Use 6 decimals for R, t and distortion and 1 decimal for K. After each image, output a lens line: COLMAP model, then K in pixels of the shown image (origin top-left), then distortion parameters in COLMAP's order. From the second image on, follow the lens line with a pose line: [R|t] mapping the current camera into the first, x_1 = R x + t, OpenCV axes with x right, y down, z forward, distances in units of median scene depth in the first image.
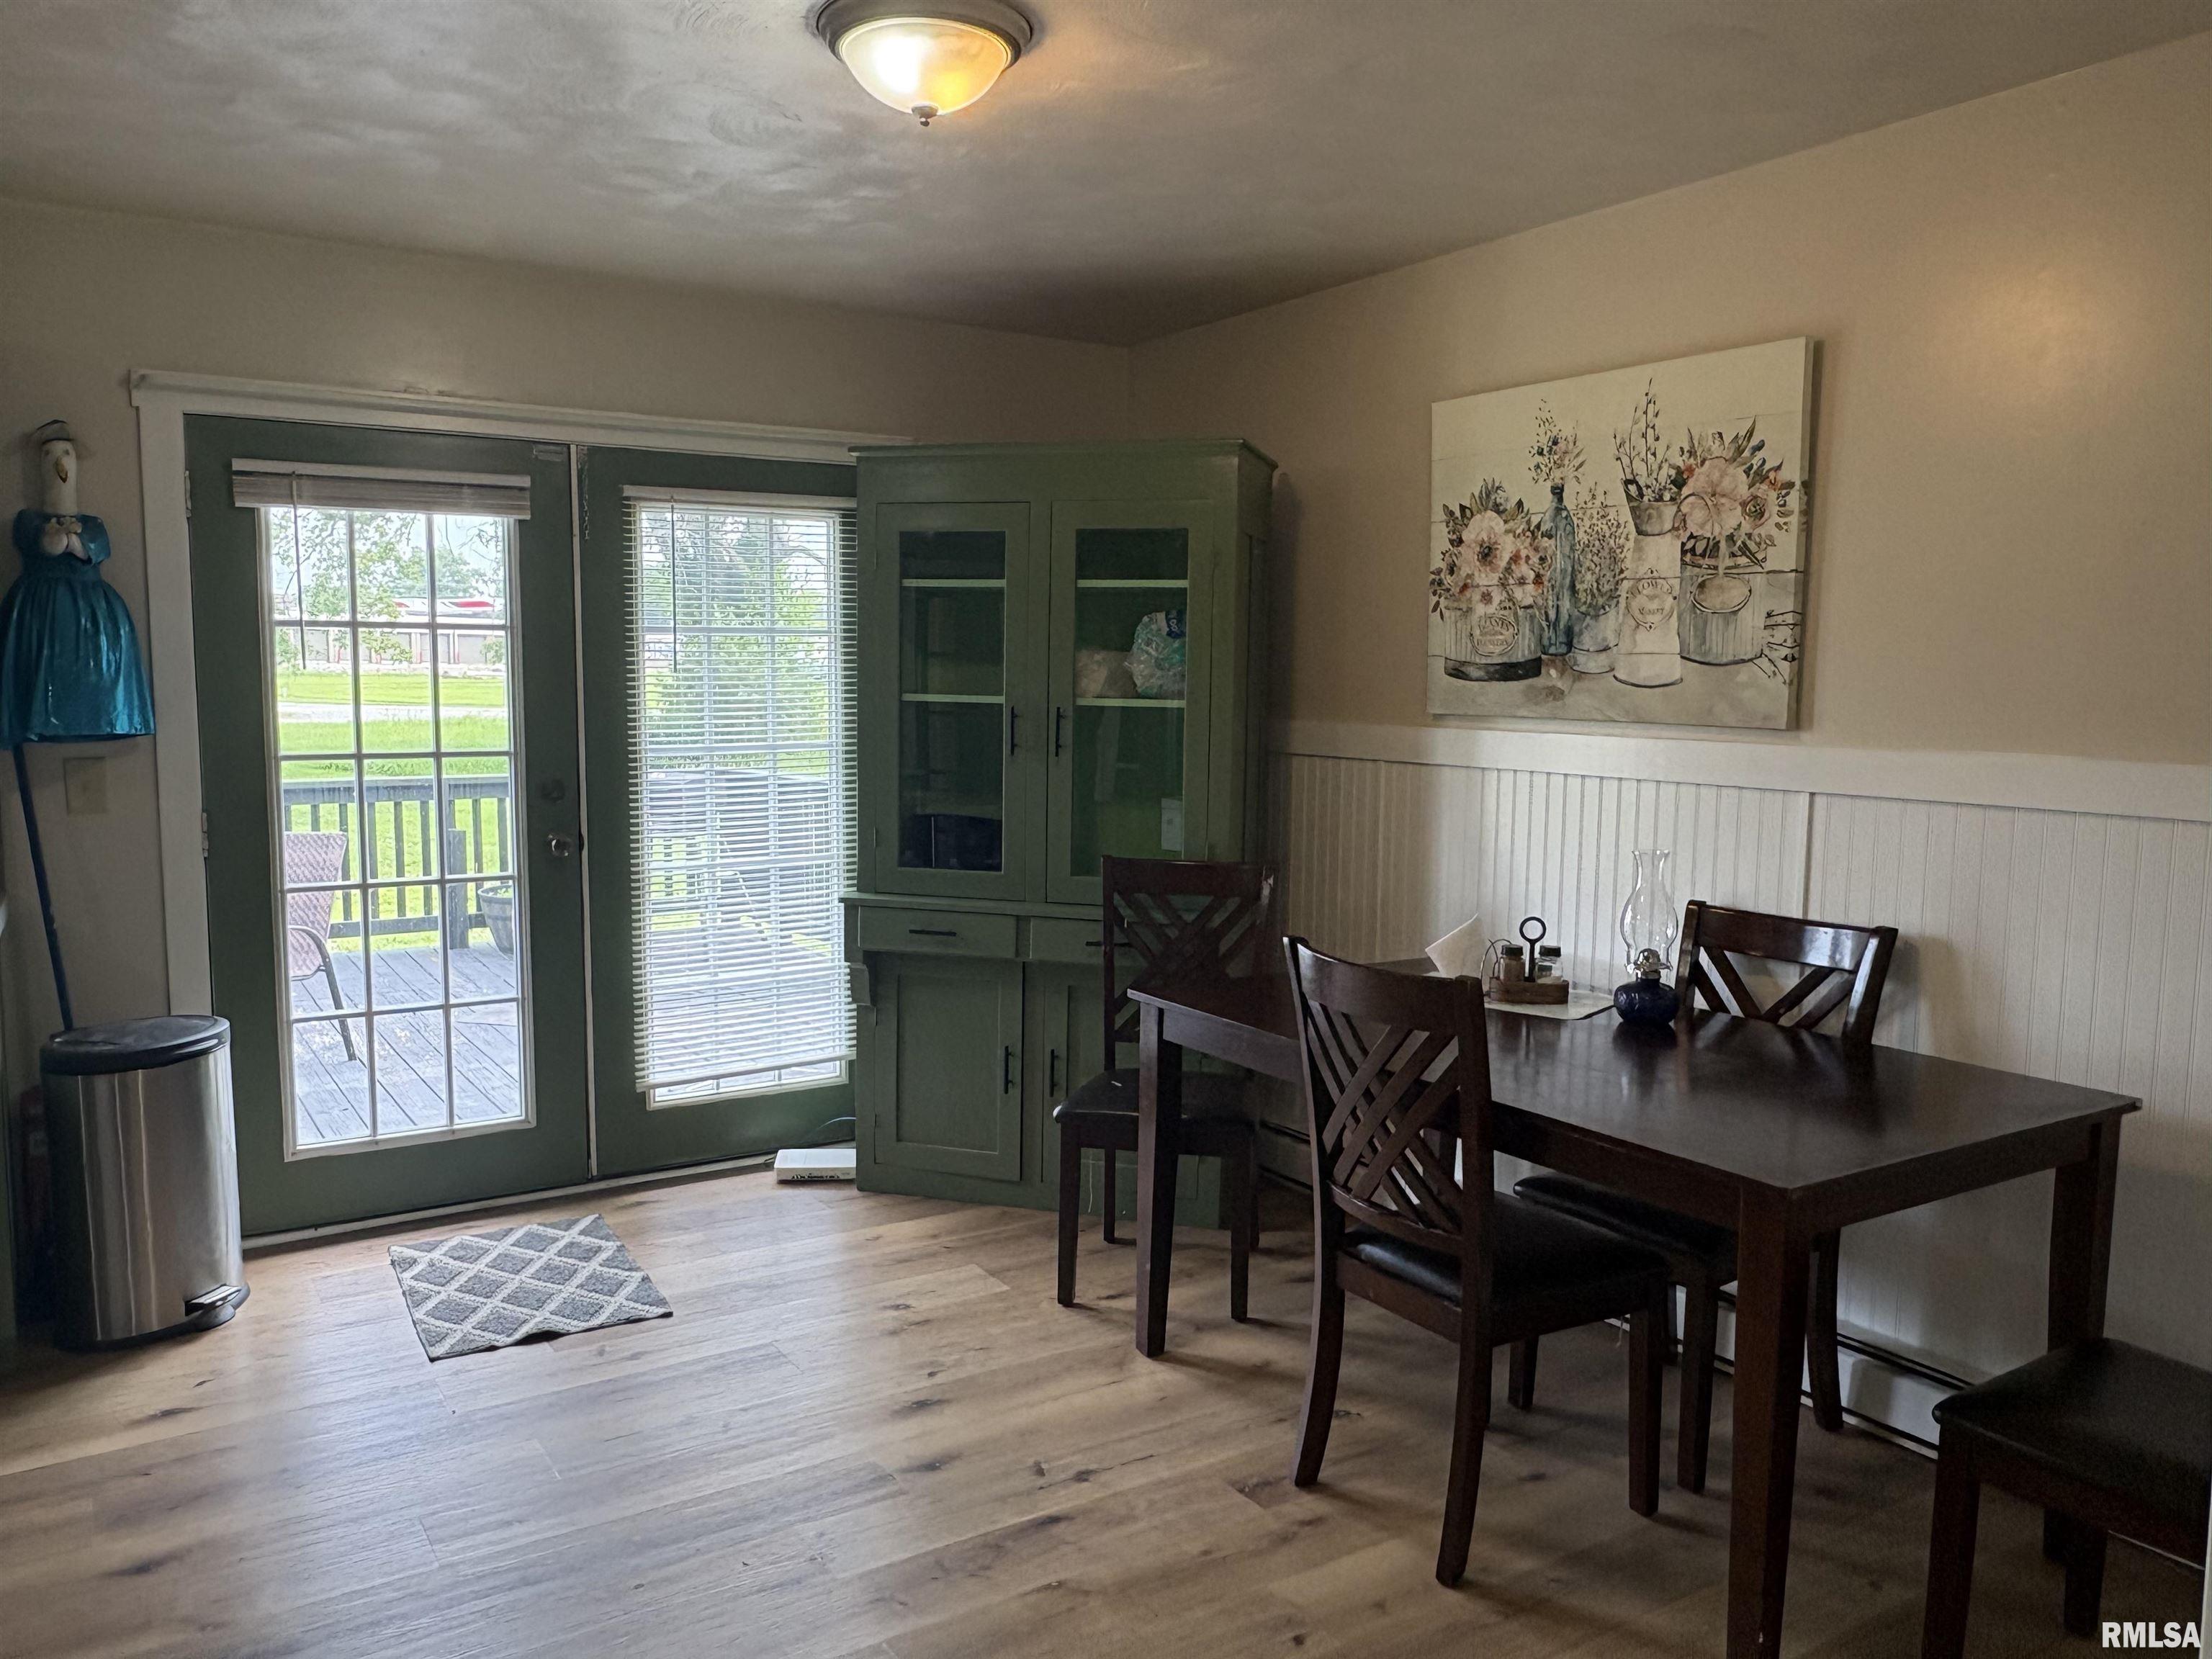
lens RADIAL K [[1623.6, 0, 1090.5], [0, 1623.6, 839.6], [0, 0, 1]] dist [-0.003922, 0.003183]
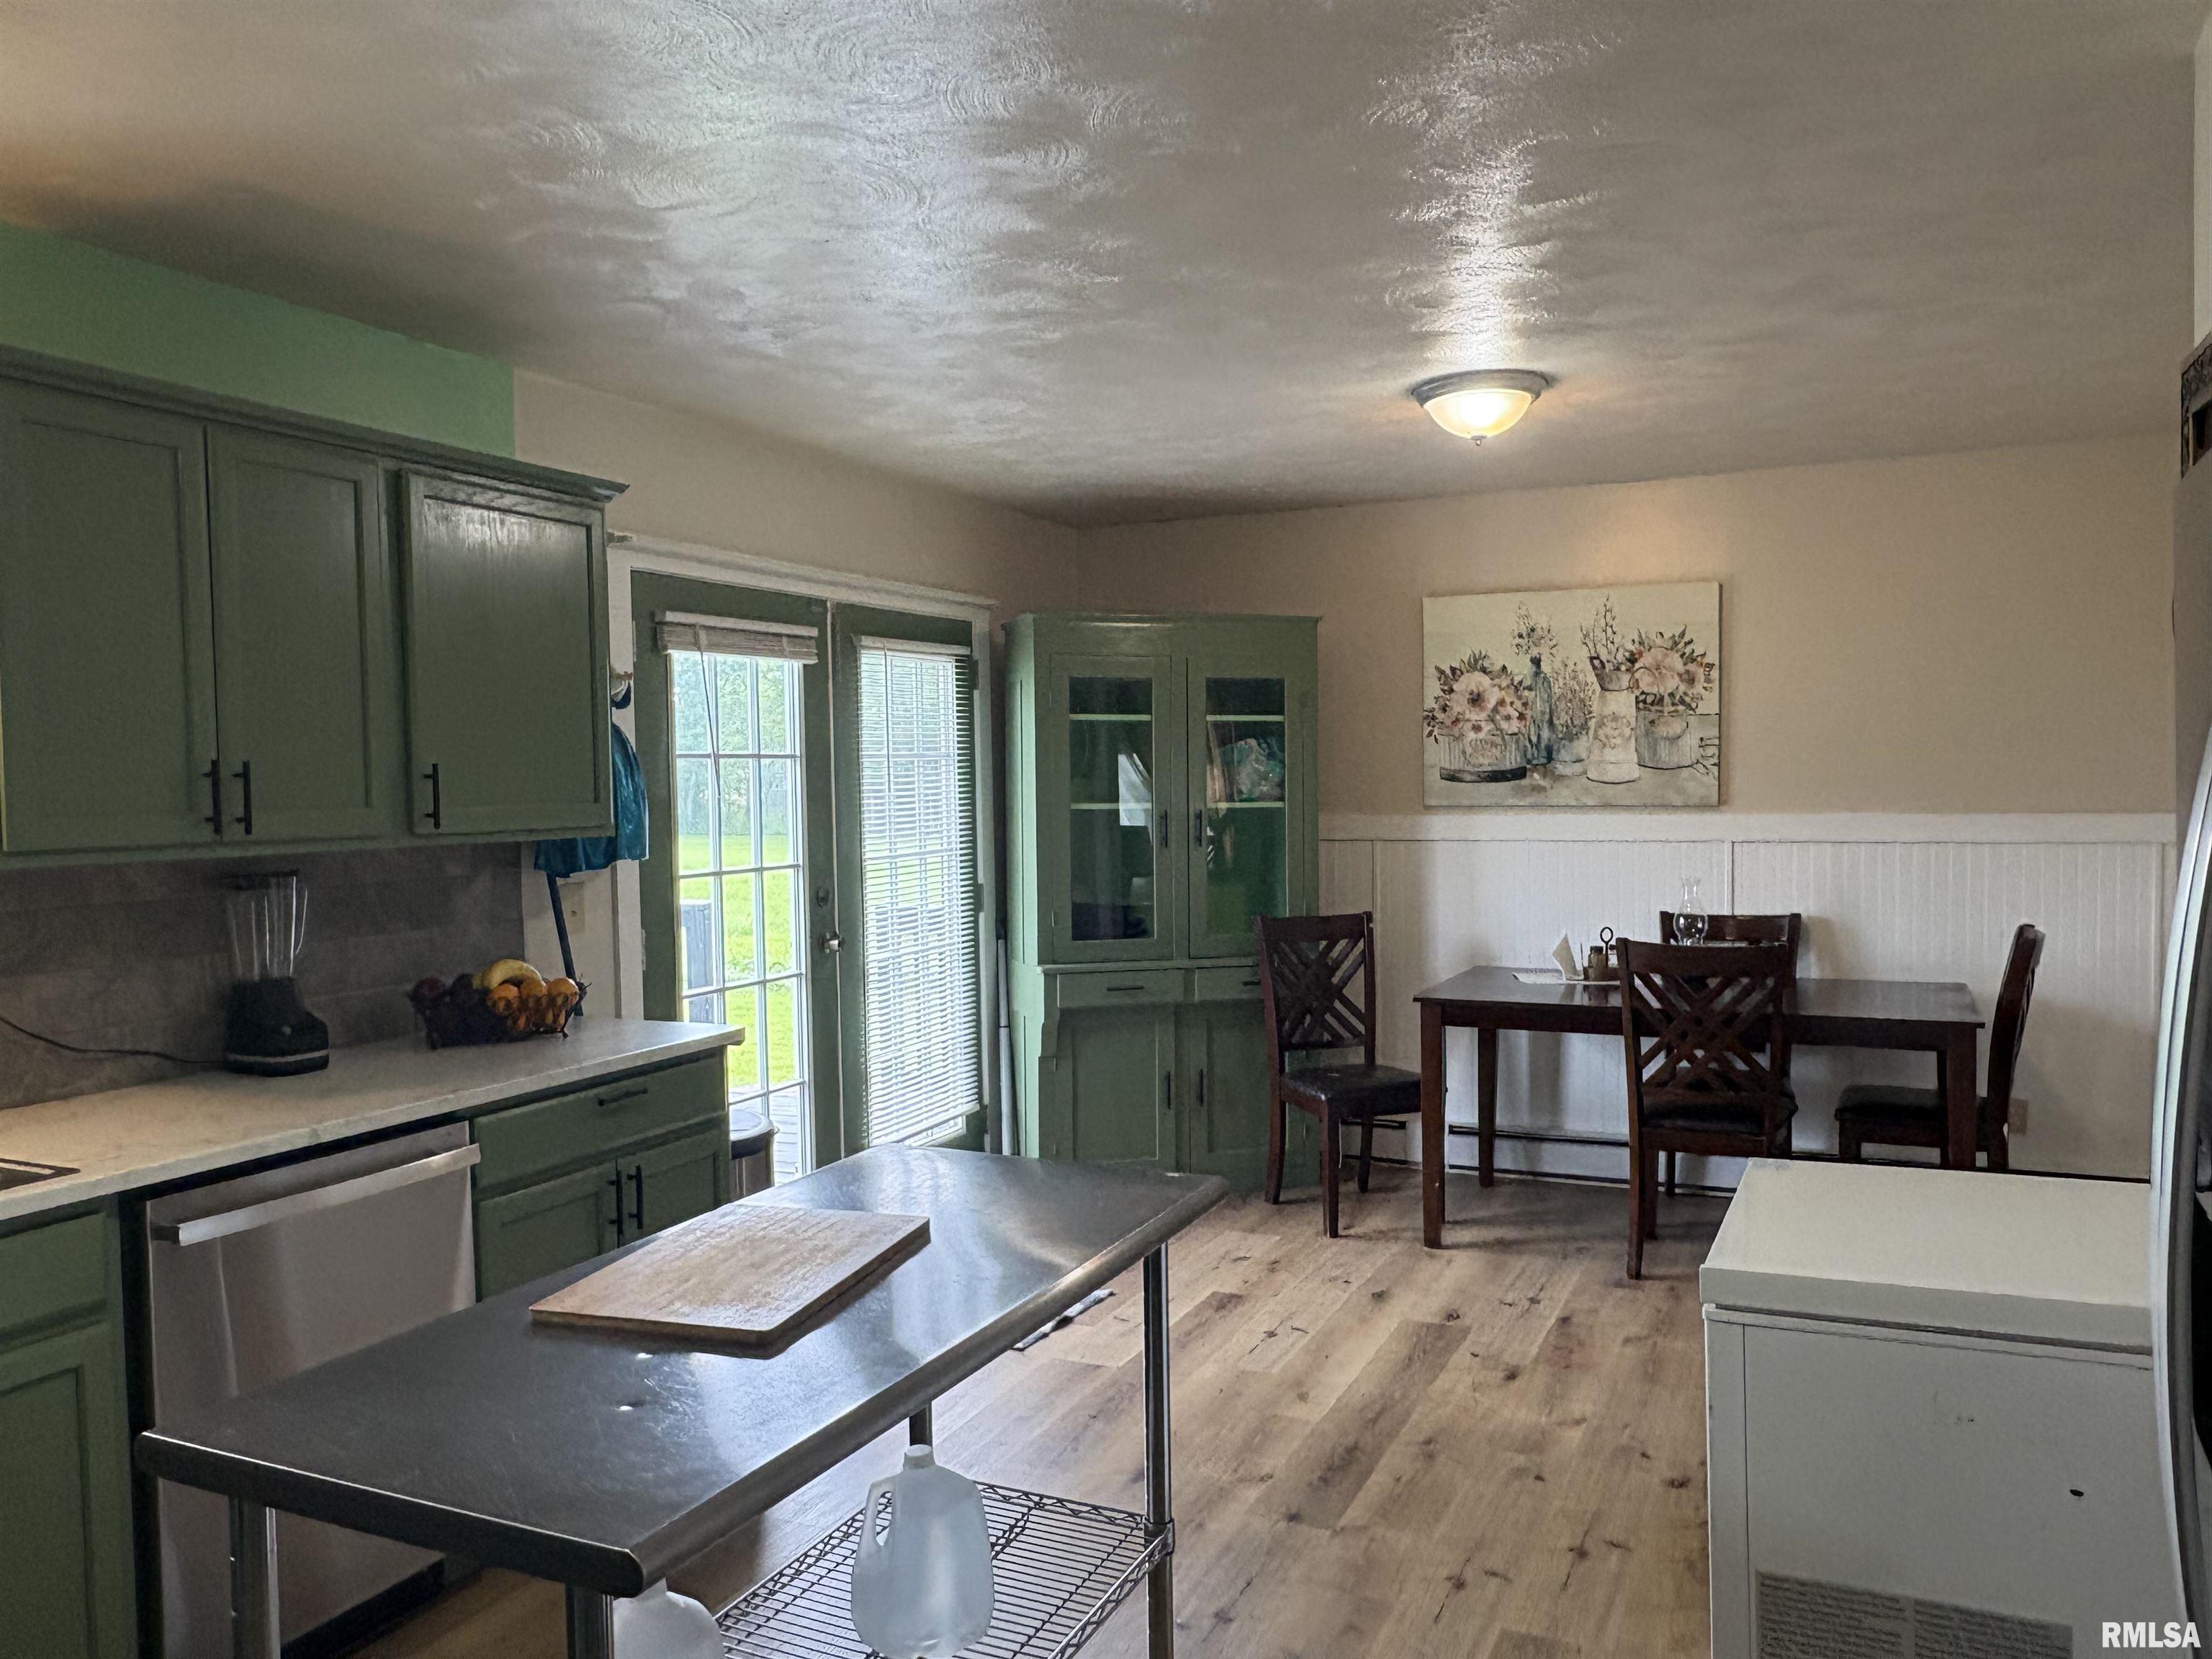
lens RADIAL K [[1623.6, 0, 1090.5], [0, 1623.6, 839.6], [0, 0, 1]] dist [-0.003922, 0.003183]
pose [[0.847200, -0.041737, 0.529632, -1.005159], [0.076626, 0.996085, -0.044077, -0.006839], [-0.525719, 0.077925, 0.847081, -0.101332]]
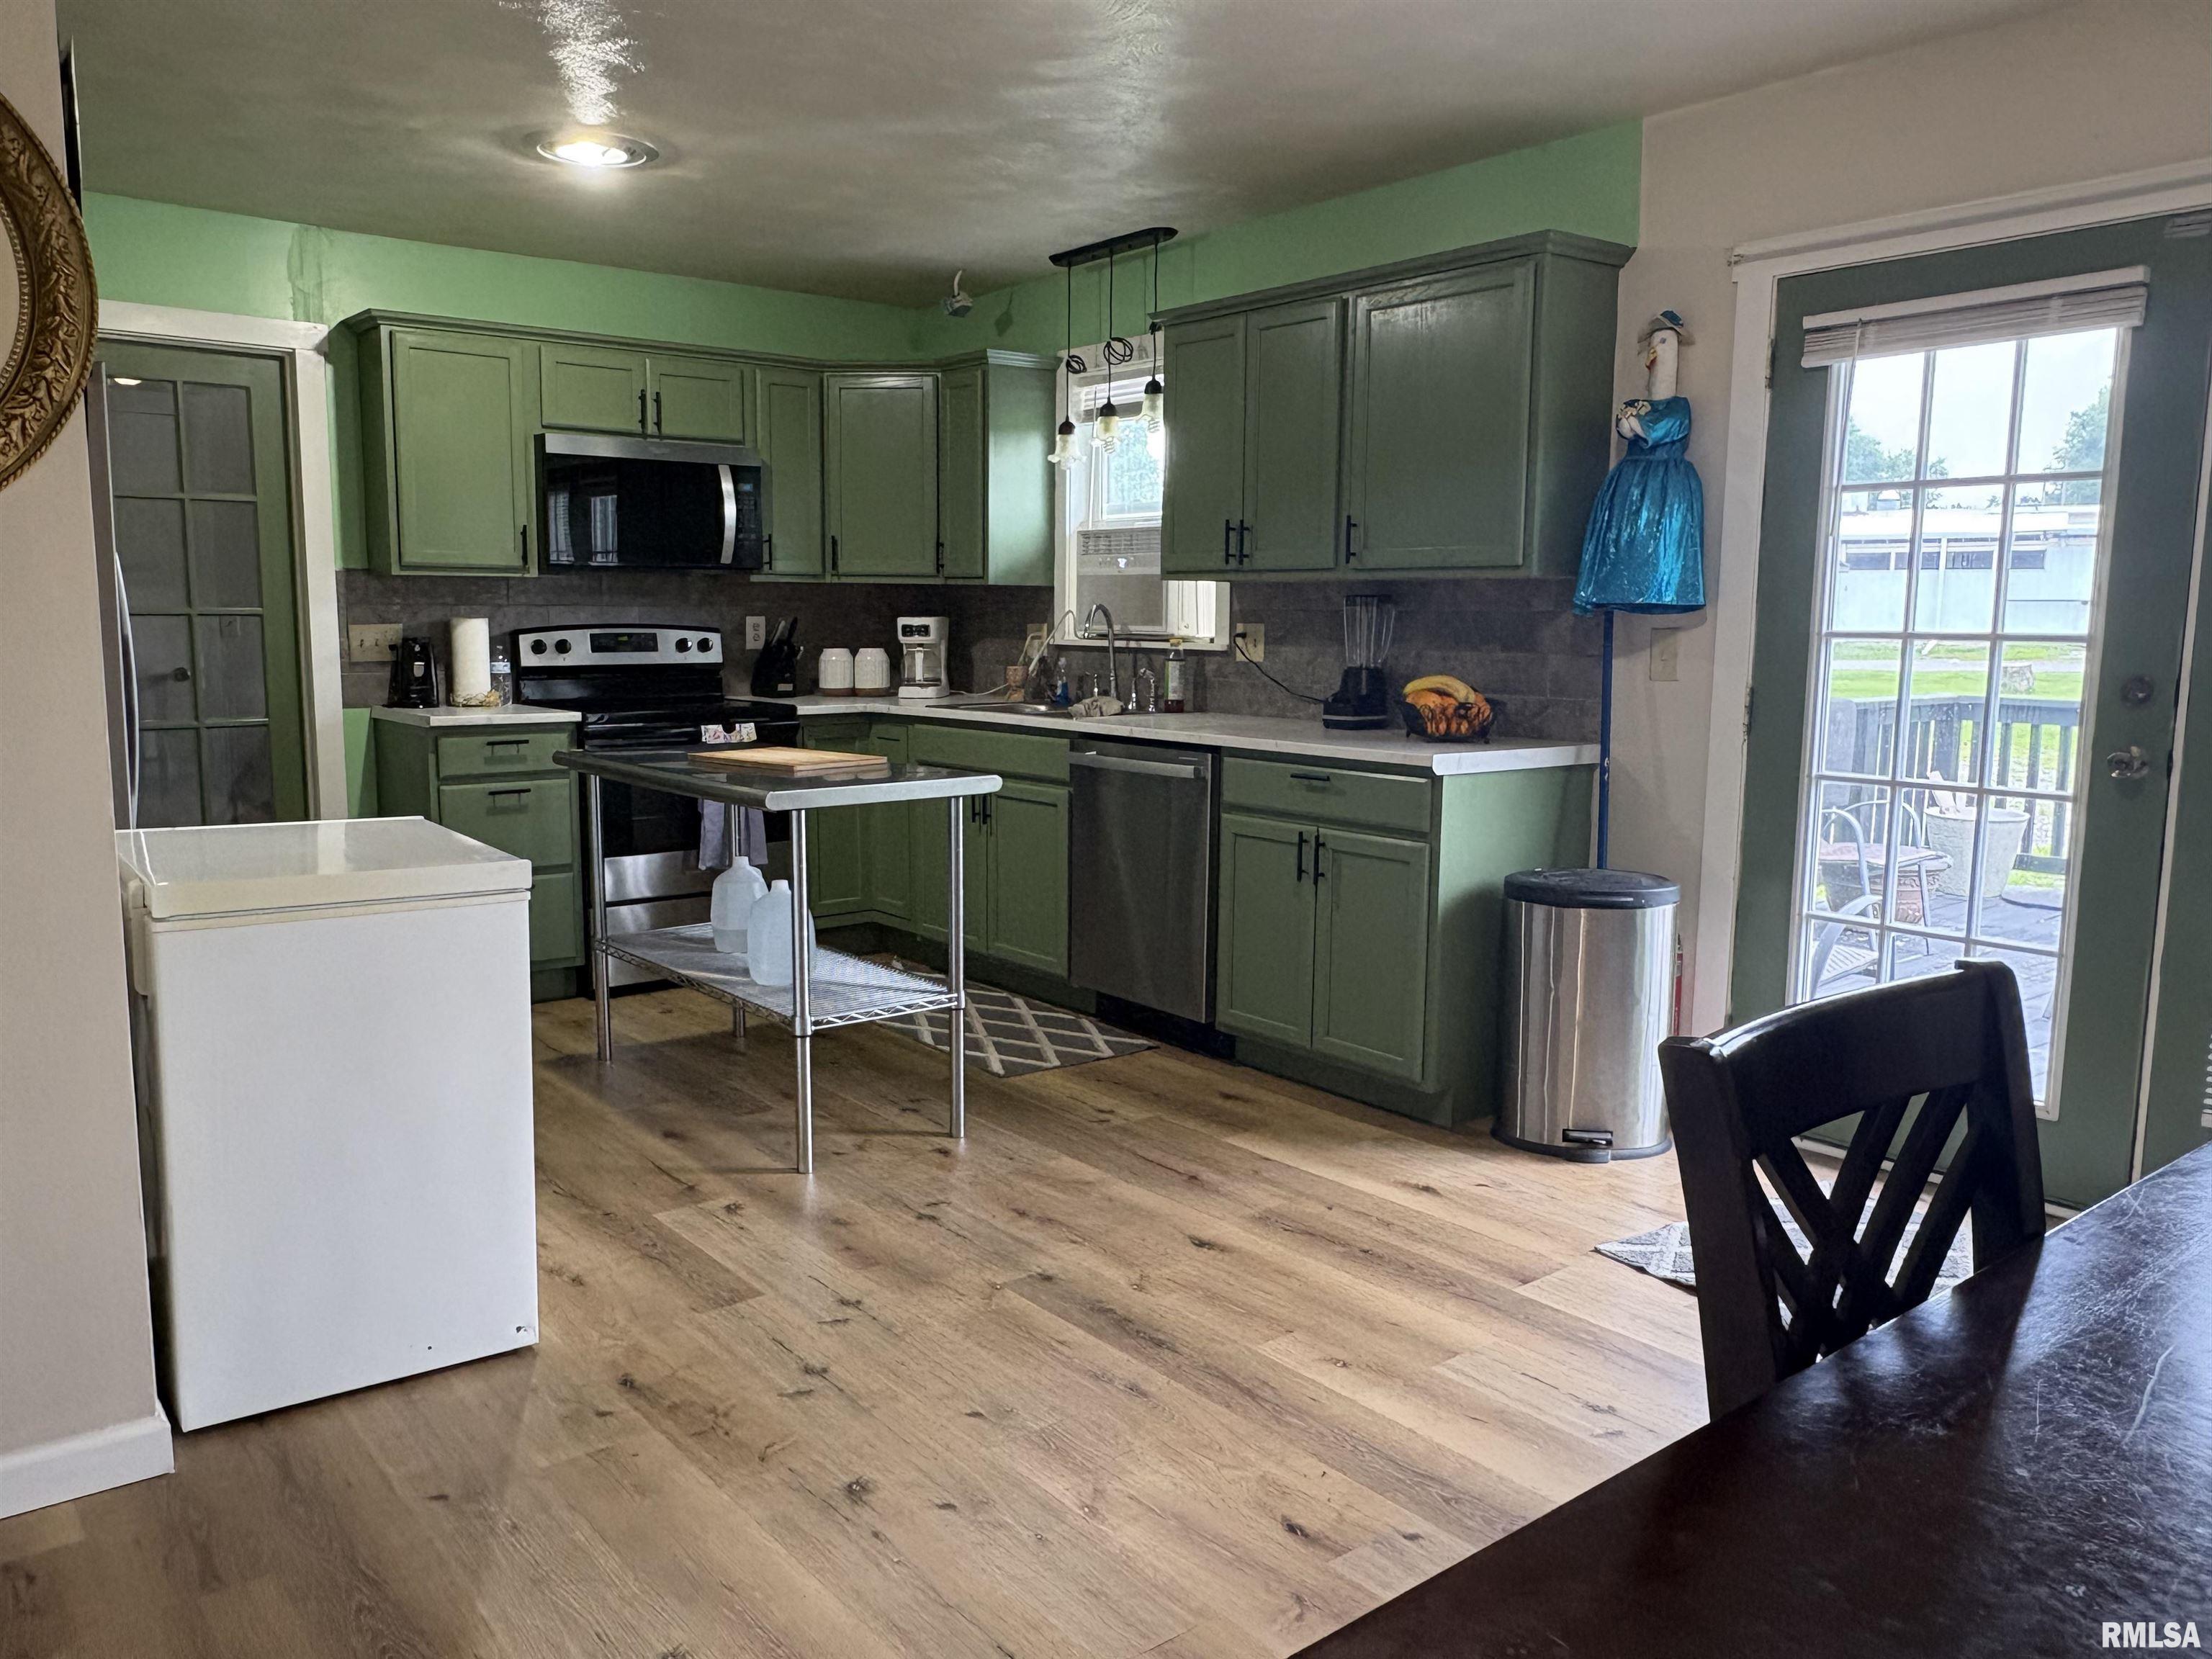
lens RADIAL K [[1623.6, 0, 1090.5], [0, 1623.6, 839.6], [0, 0, 1]] dist [-0.003922, 0.003183]
pose [[0.106009, 0.133499, -0.985363, 0.470045], [-0.106206, 0.986798, 0.122268, -0.003440], [0.988677, 0.091690, 0.118788, 0.571546]]
